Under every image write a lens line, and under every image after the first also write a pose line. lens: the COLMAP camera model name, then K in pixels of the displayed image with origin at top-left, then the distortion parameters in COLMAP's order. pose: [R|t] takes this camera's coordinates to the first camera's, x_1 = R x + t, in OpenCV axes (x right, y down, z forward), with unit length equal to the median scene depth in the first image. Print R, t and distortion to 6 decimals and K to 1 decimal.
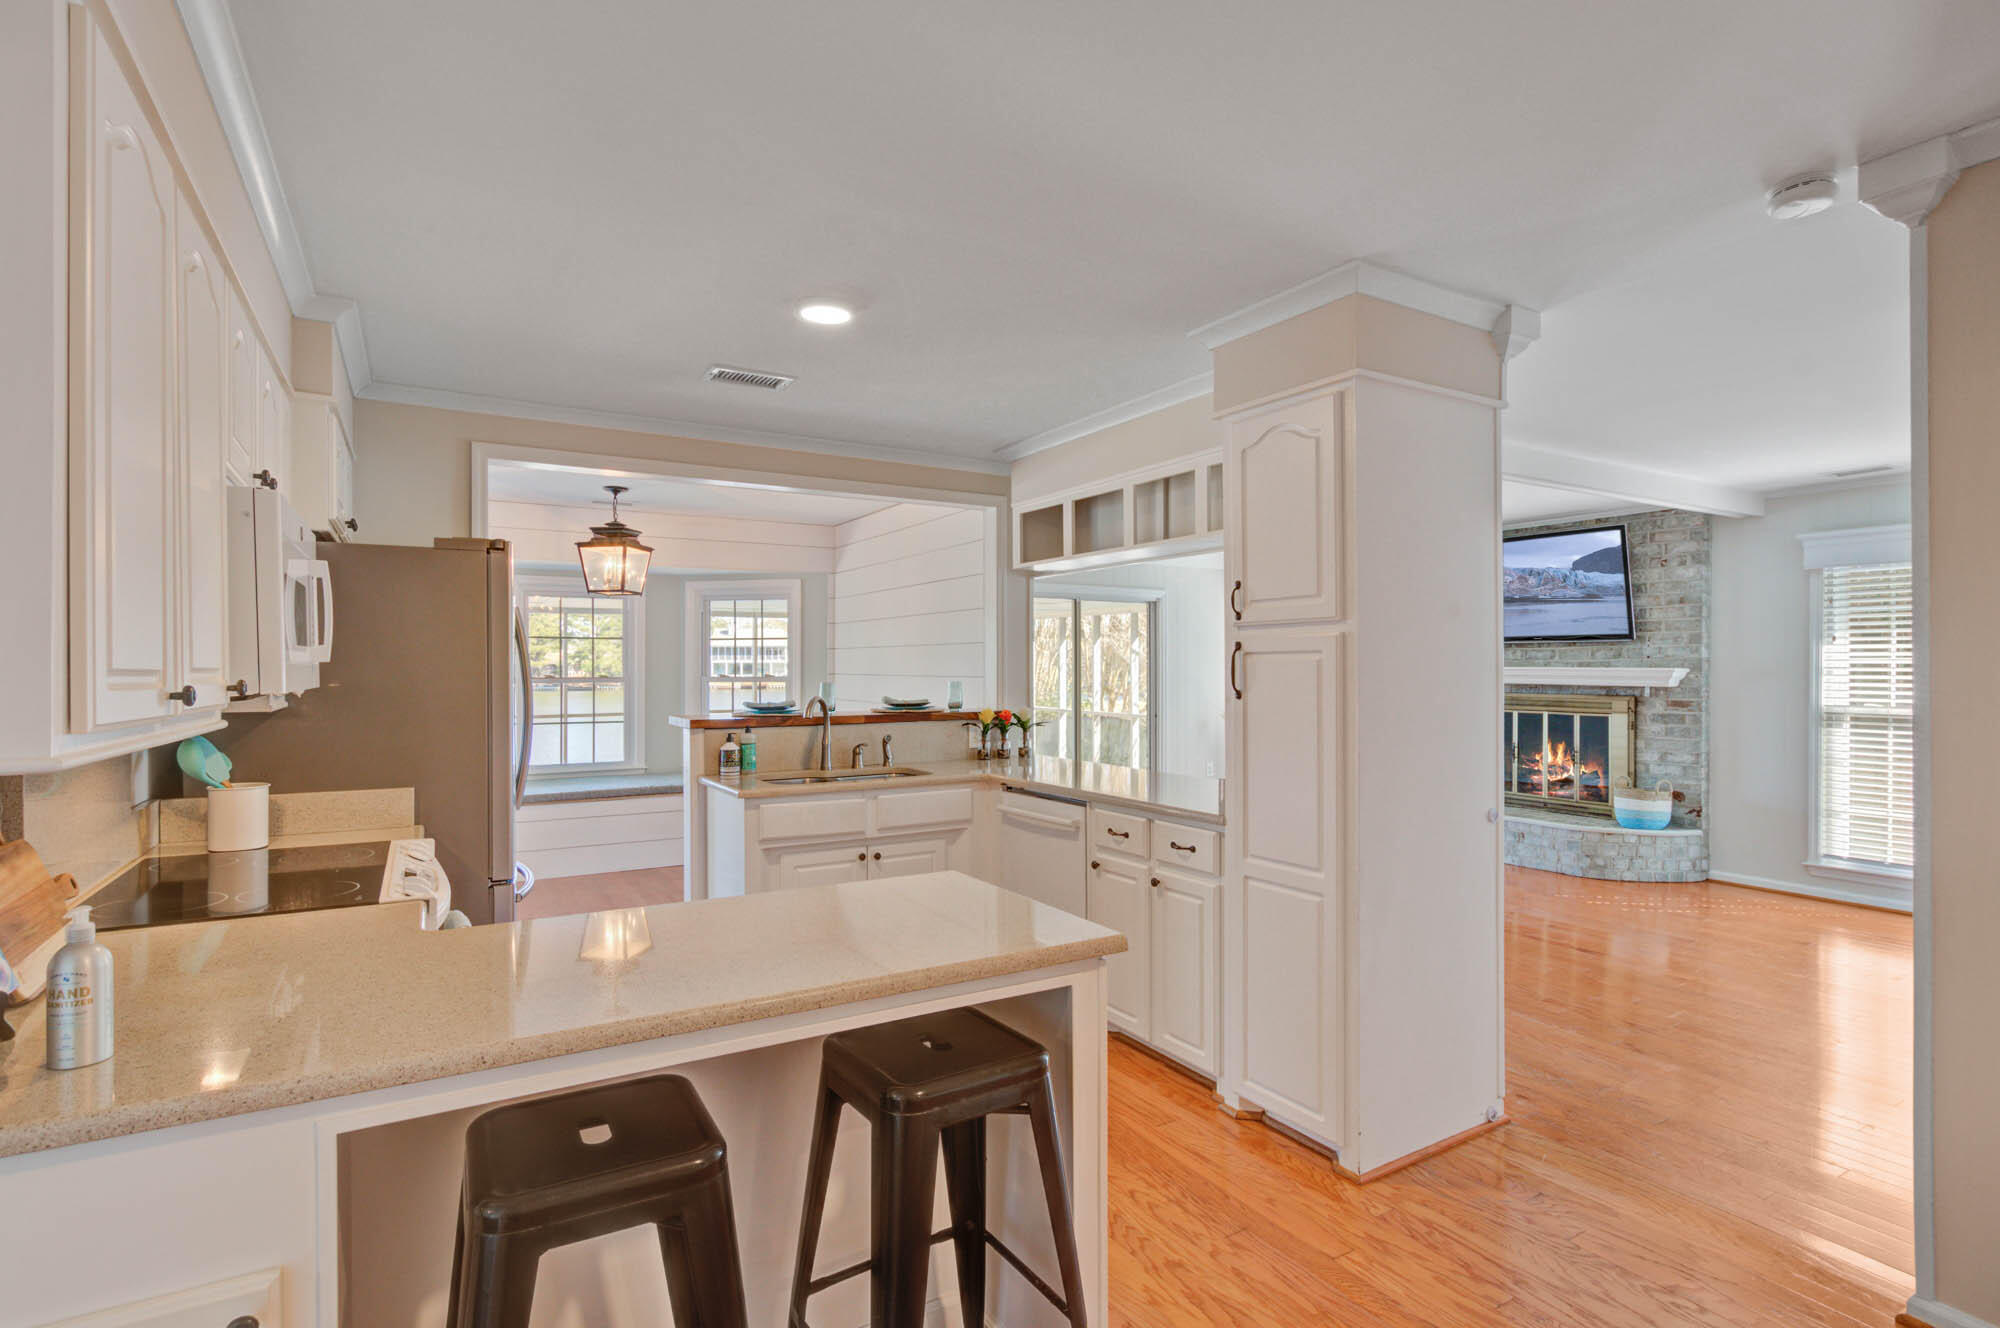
lens RADIAL K [[974.4, 0, 996.7], [0, 974.4, 677.0], [0, 0, 1]] dist [-0.001890, -0.002076]
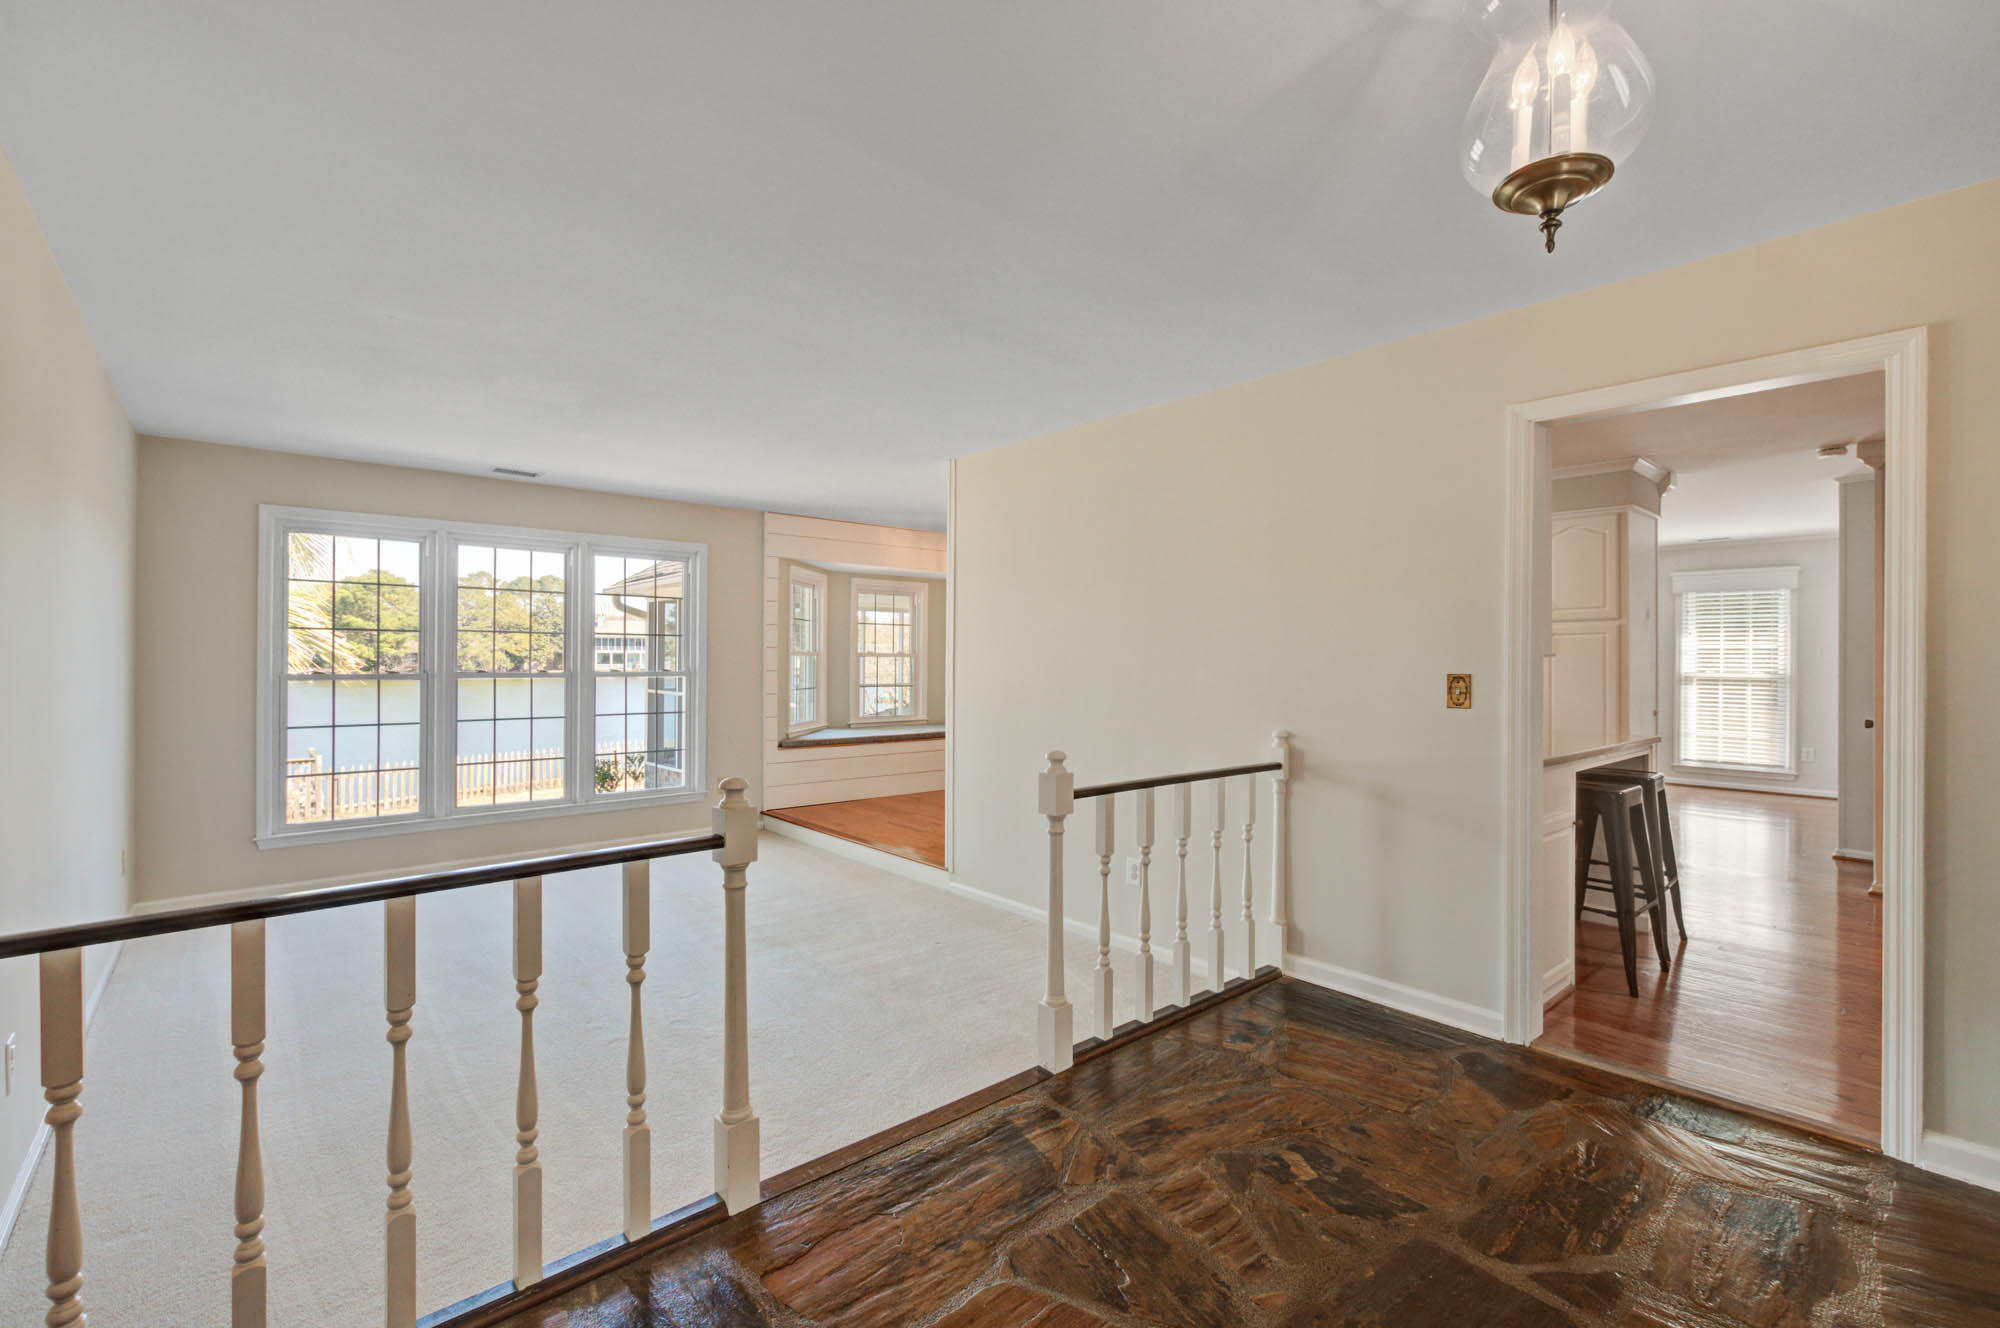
lens RADIAL K [[877.1, 0, 1001.6], [0, 877.1, 654.8], [0, 0, 1]] dist [0.000561, -0.000277]
pose [[0.983406, 0.006395, 0.181303, -0.580618], [-0.003669, 0.999875, -0.015367, 0.025607], [-0.181379, 0.014447, 0.983307, -0.278919]]
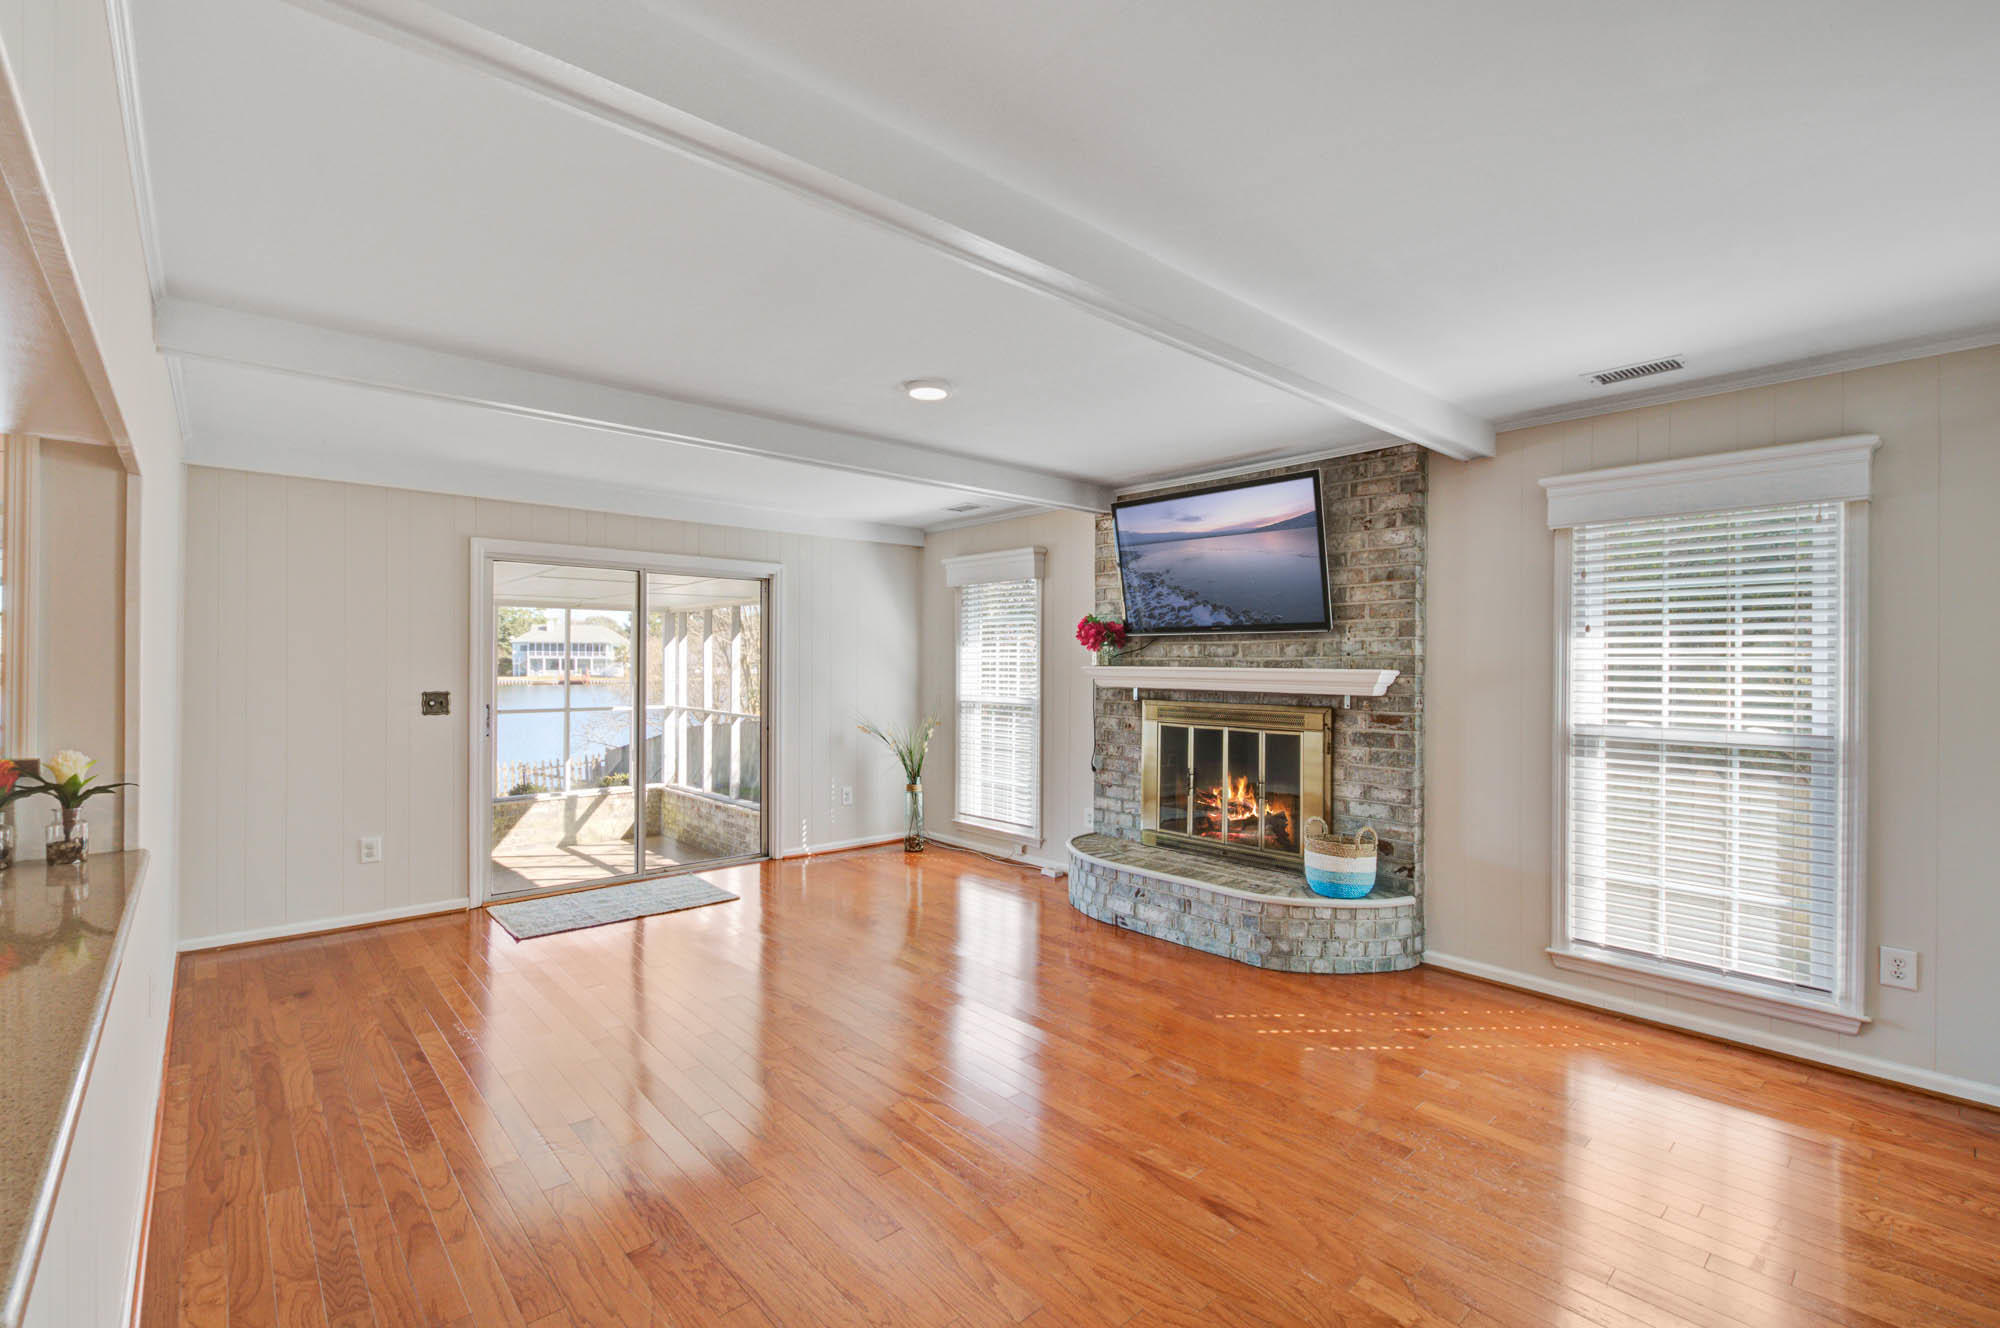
lens RADIAL K [[877.1, 0, 997.9], [0, 877.1, 669.7], [0, 0, 1]] dist [0.000561, -0.000277]
pose [[0.981356, 0.004910, 0.192135, 0.325801], [-0.003991, 0.999979, -0.005171, -0.005145], [-0.192156, 0.004308, 0.981355, 0.462603]]
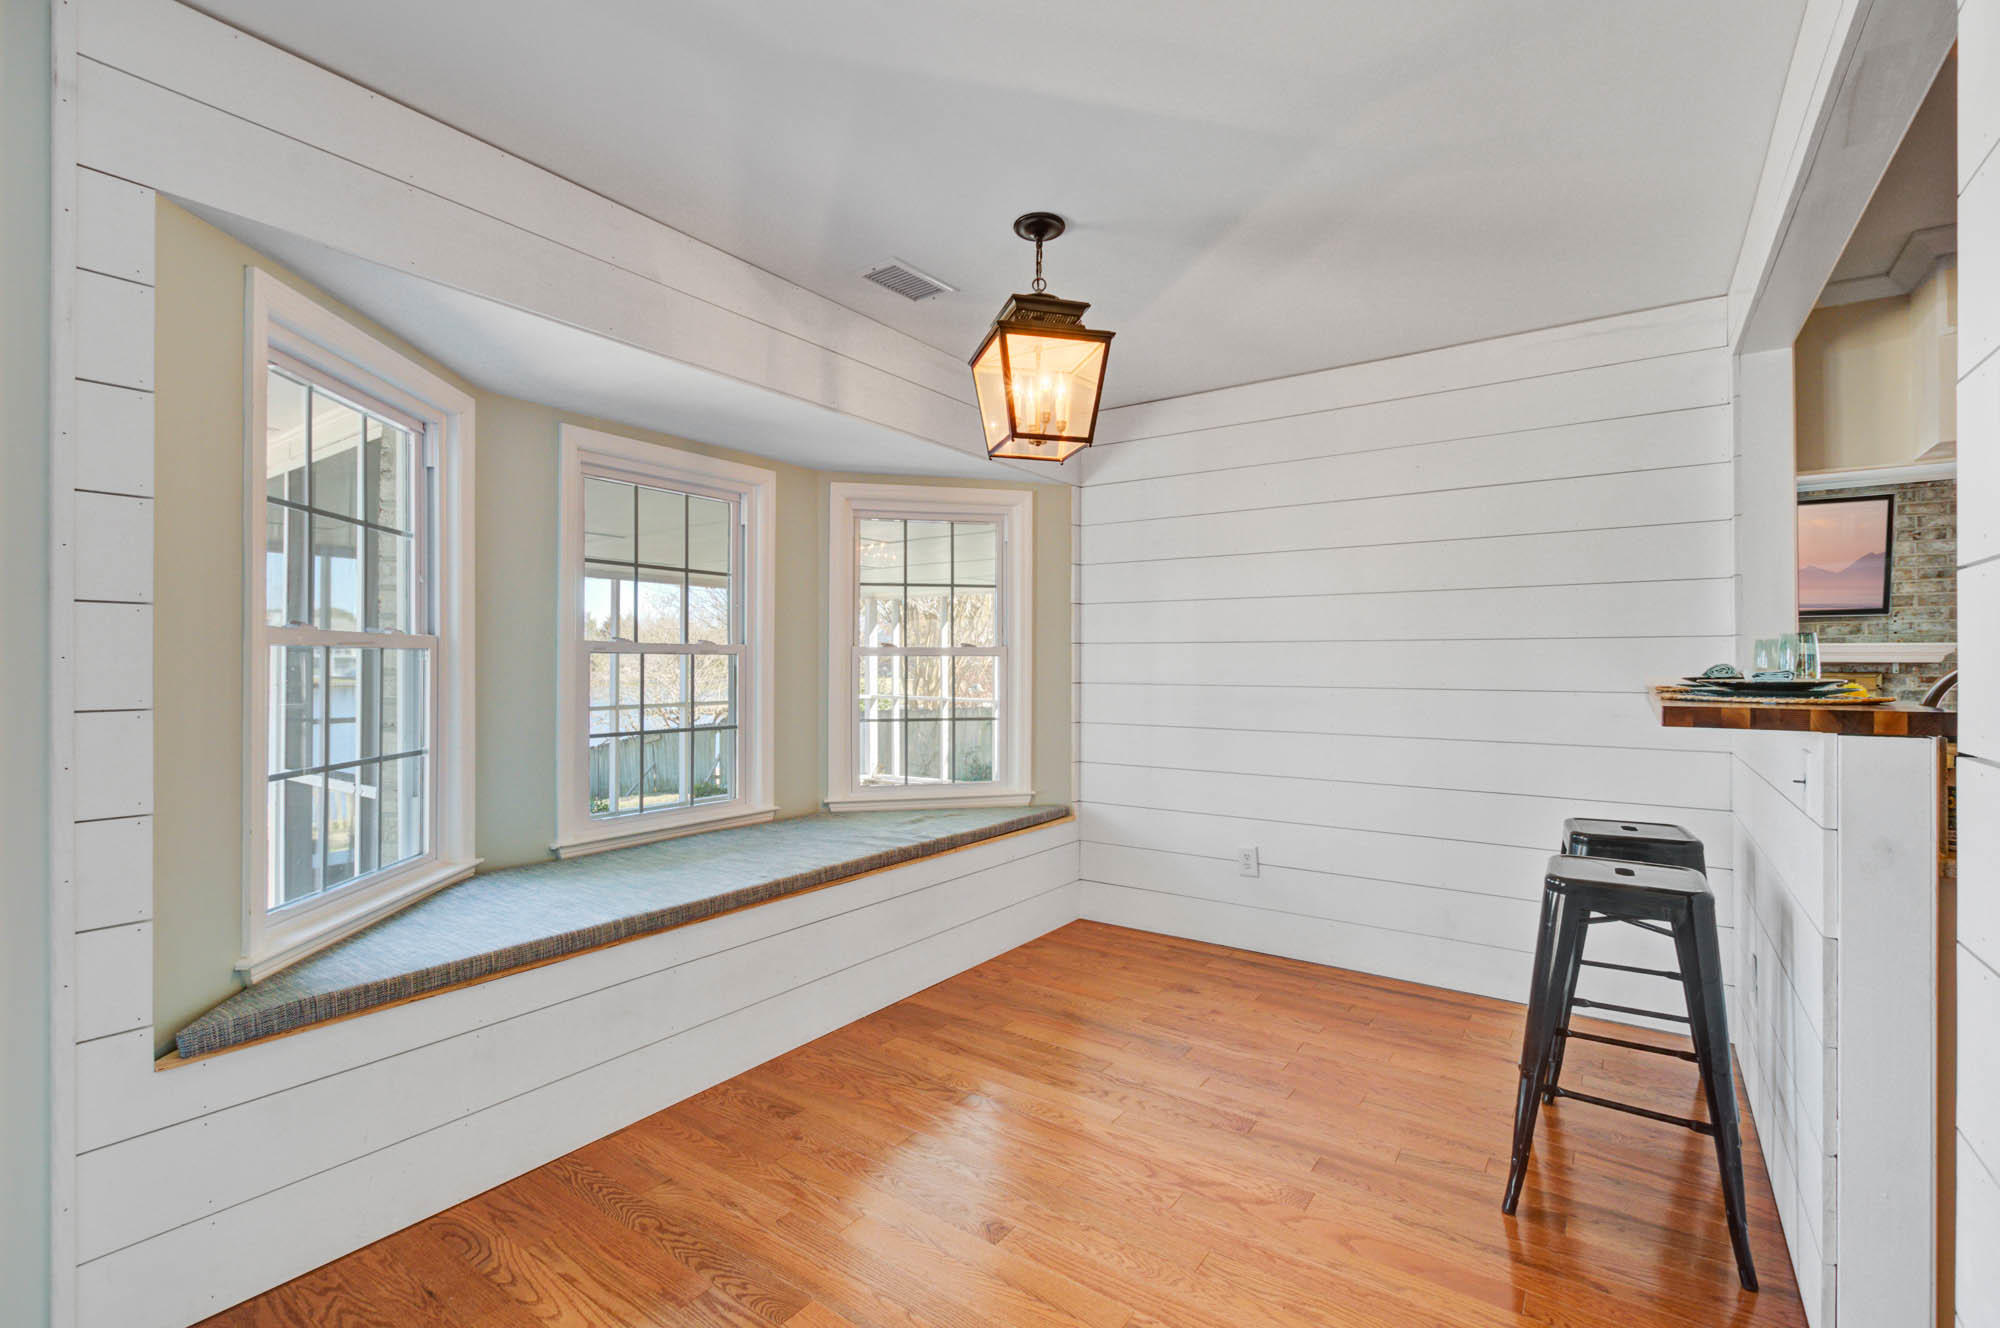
lens RADIAL K [[877.1, 0, 990.1], [0, 877.1, 667.7], [0, 0, 1]] dist [0.000561, -0.000277]
pose [[0.915453, 0.001246, 0.402422, -0.541114], [0.001197, 0.999982, -0.005820, 0.019789], [-0.402423, 0.005809, 0.915436, 0.586992]]
